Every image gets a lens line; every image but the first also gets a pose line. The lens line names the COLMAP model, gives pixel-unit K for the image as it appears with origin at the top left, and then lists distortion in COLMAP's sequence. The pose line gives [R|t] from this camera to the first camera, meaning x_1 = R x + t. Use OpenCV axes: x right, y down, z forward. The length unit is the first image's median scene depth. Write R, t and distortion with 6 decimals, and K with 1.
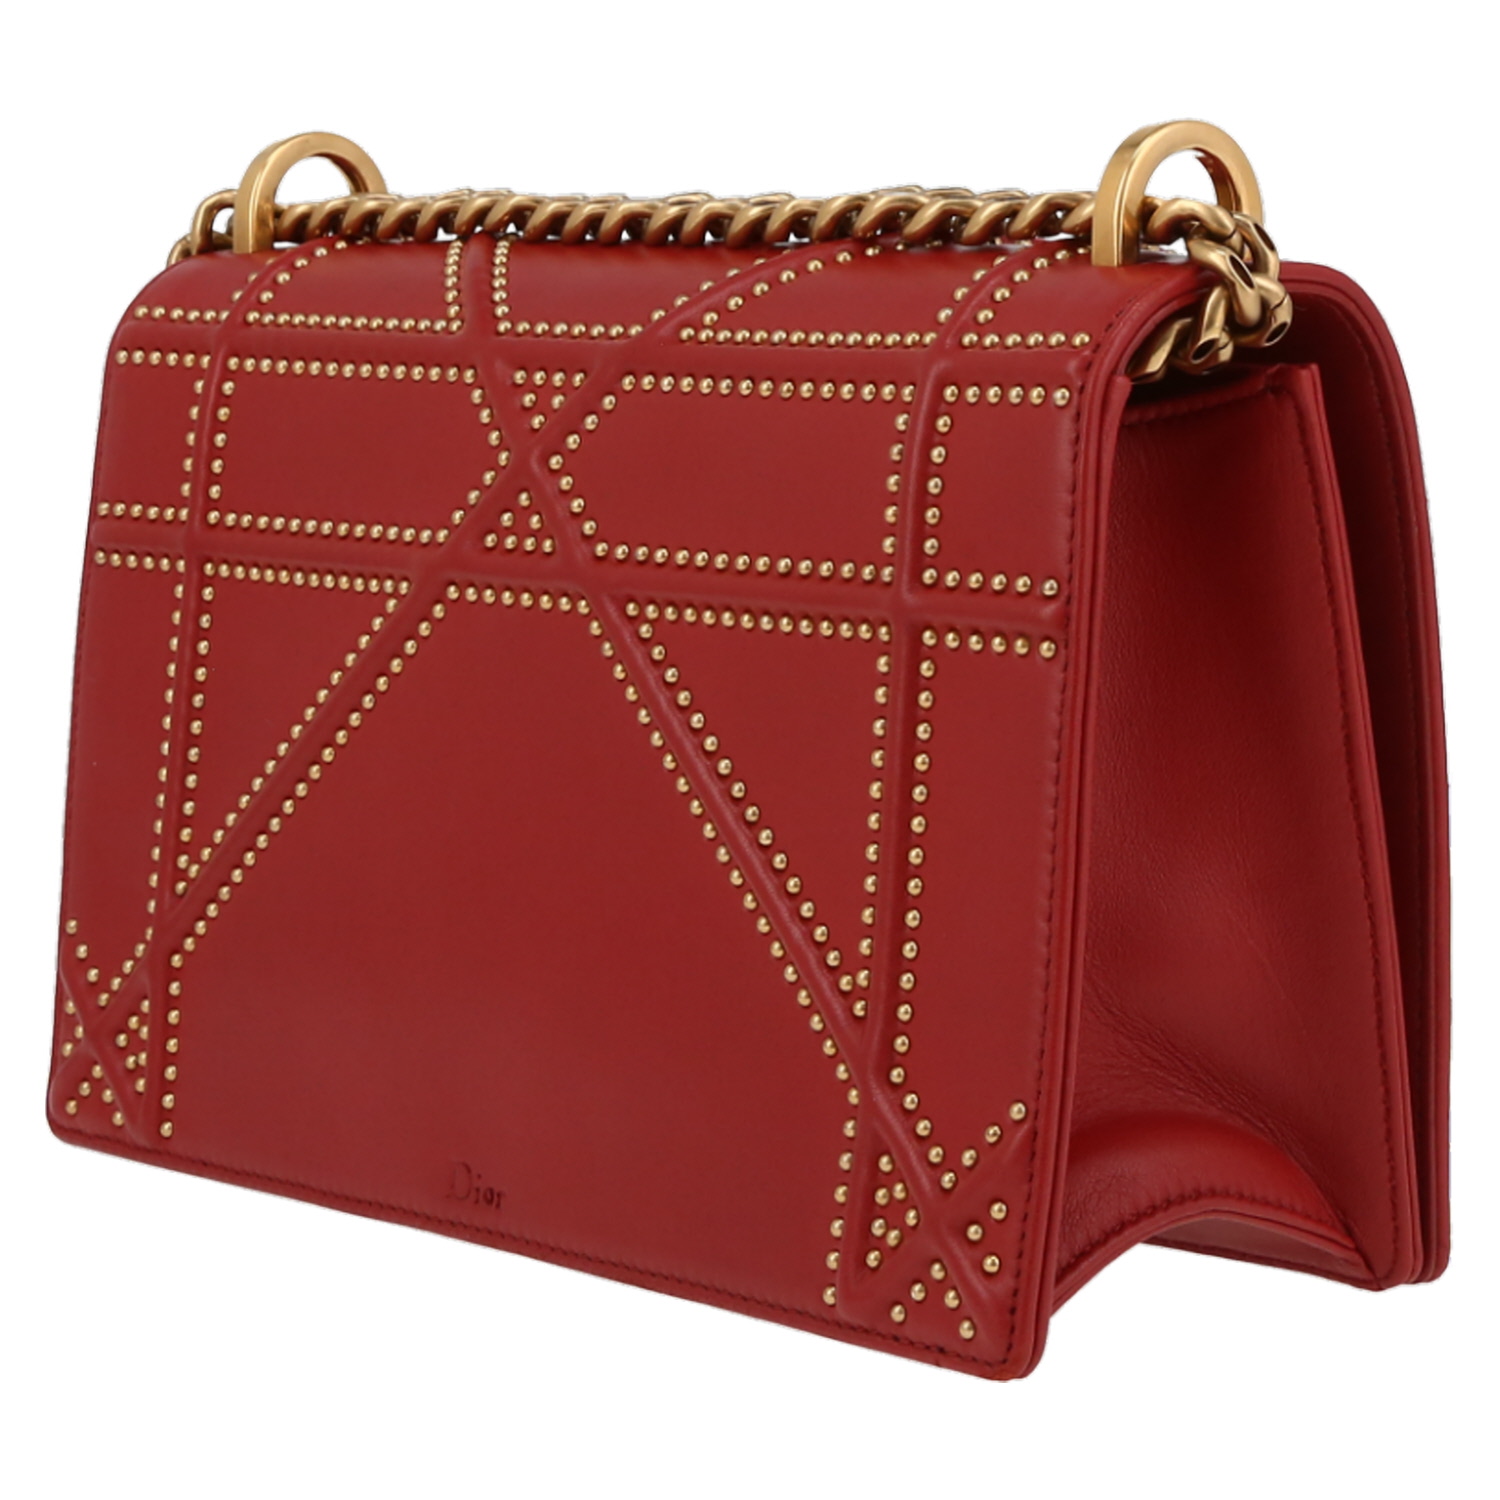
lens RADIAL K [[4673.5, 0, 752.6], [0, 4673.5, 755.2], [0, 0, 1]] dist [0.125482, 0.000000]
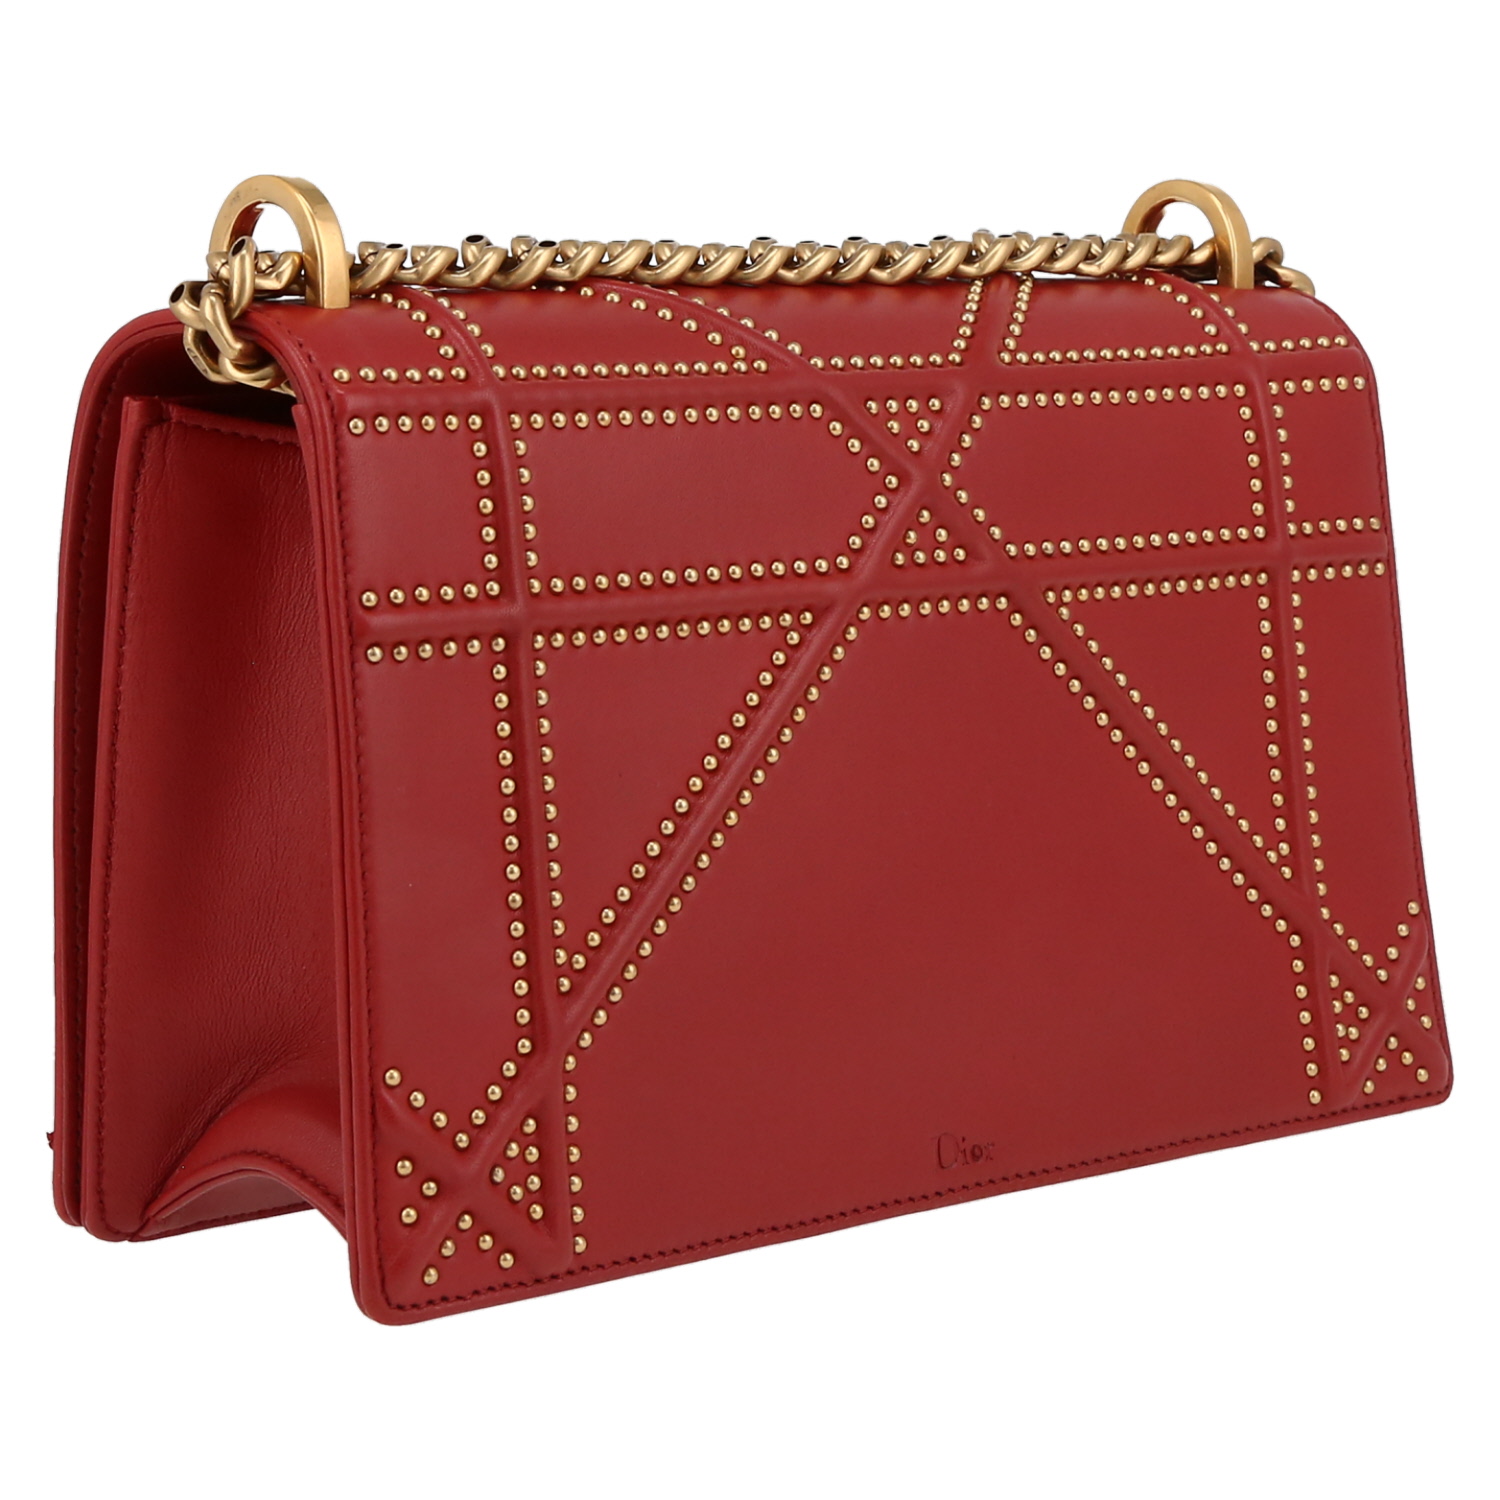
lens RADIAL K [[4673.5, 0, 750.2], [0, 4673.5, 746.4], [0, 0, 1]] dist [0.125482, 0.000000]
pose [[-0.011310, -0.111319, 0.993720, -1.175830], [0.121845, 0.986225, 0.111866, -0.133035], [-0.992485, 0.122345, 0.002409, 1.078767]]
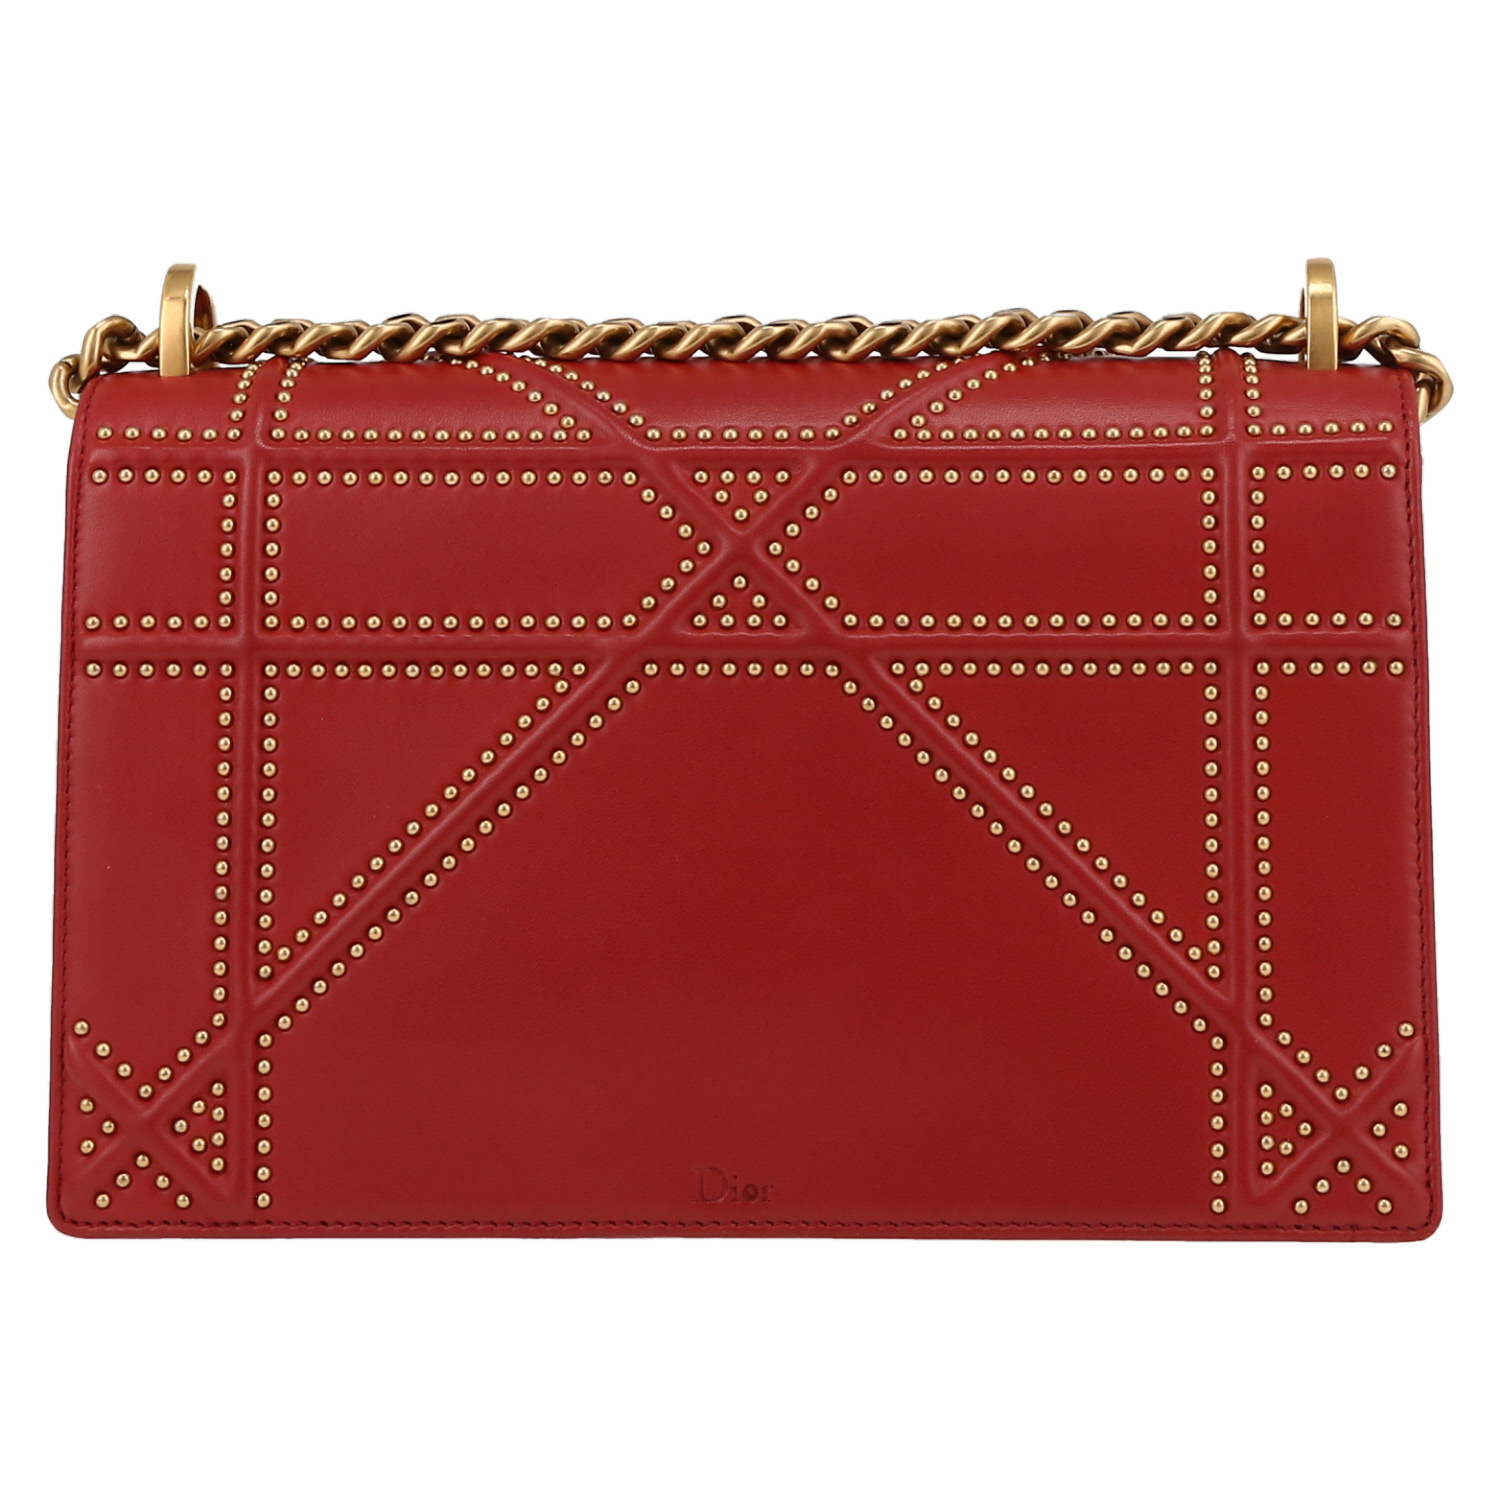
lens RADIAL K [[4673.5, 0, 749.5], [0, 4673.5, 747.1], [0, 0, 1]] dist [0.125482, 0.000000]
pose [[0.731389, -0.074174, 0.677915, -0.856123], [0.086499, 0.996129, 0.015669, -0.033253], [-0.676453, 0.047179, 0.734973, 0.161041]]
